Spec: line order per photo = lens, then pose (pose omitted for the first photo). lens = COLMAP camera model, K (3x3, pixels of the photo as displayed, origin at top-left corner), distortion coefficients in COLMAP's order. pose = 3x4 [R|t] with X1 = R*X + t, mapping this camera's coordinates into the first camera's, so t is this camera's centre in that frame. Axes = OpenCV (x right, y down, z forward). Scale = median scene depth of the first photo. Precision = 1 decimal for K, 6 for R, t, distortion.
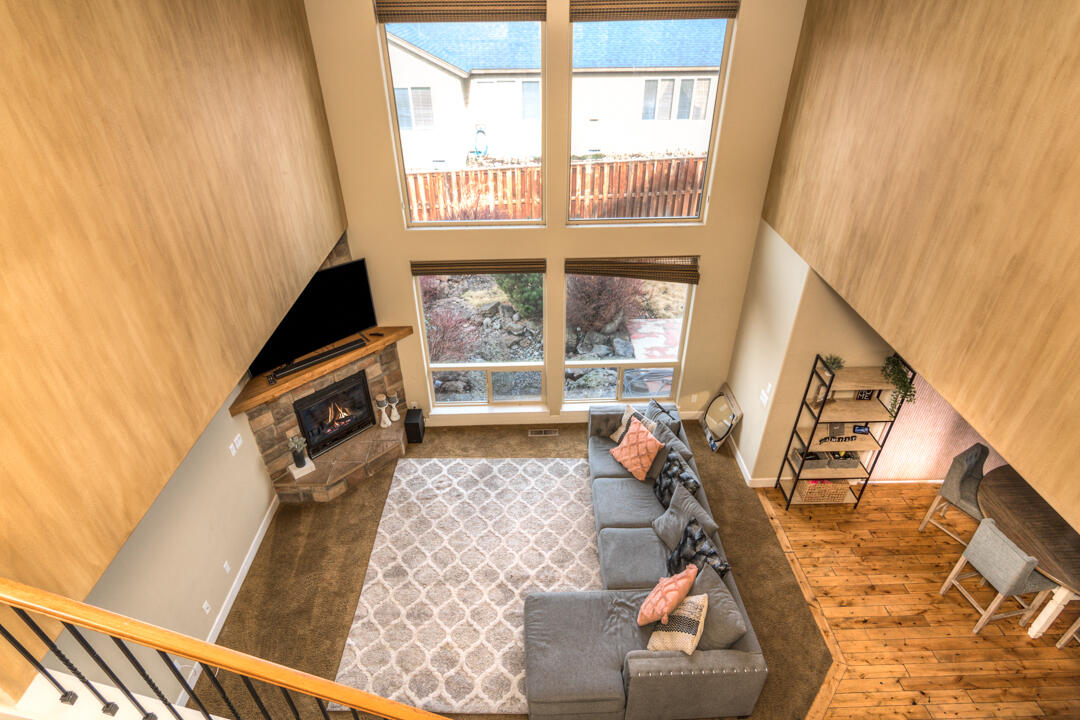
lens RADIAL K [[571.5, 0, 543.8], [0, 571.5, 355.0], [0, 0, 1]] dist [-0.000123, -0.000437]
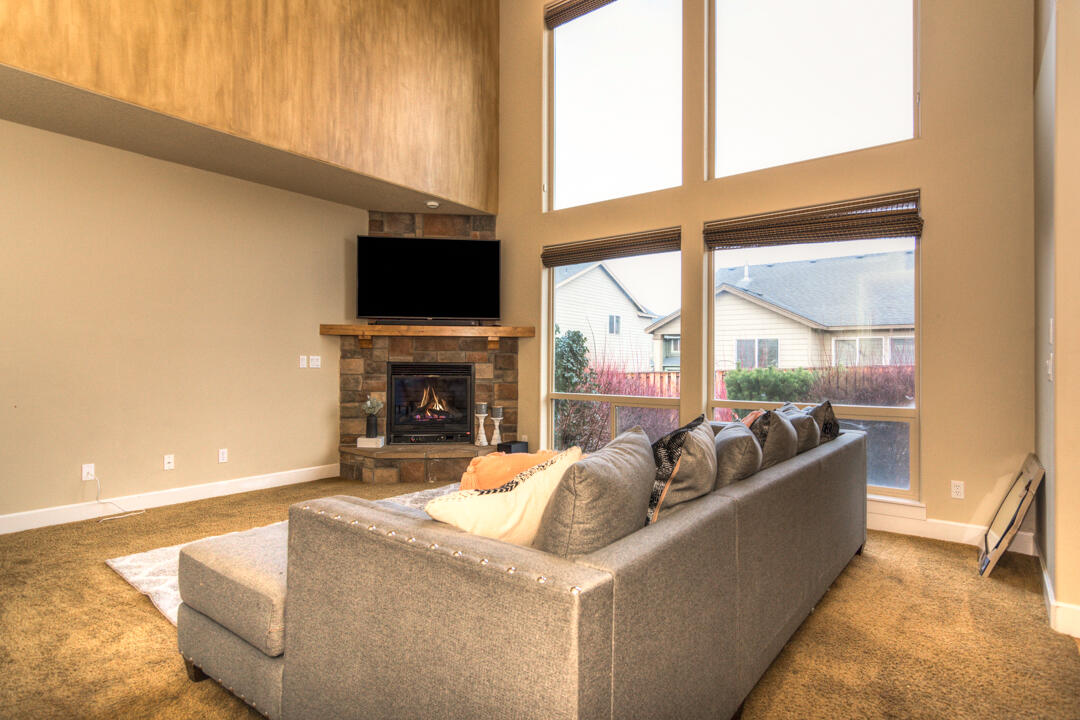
lens RADIAL K [[571.5, 0, 540.5], [0, 571.5, 362.5], [0, 0, 1]] dist [-0.000123, -0.000437]
pose [[0.769881, 0.003079, -0.638180, 0.361316], [-0.353630, 0.834488, -0.422582, 0.389853], [0.531253, 0.551017, 0.643545, 0.510466]]
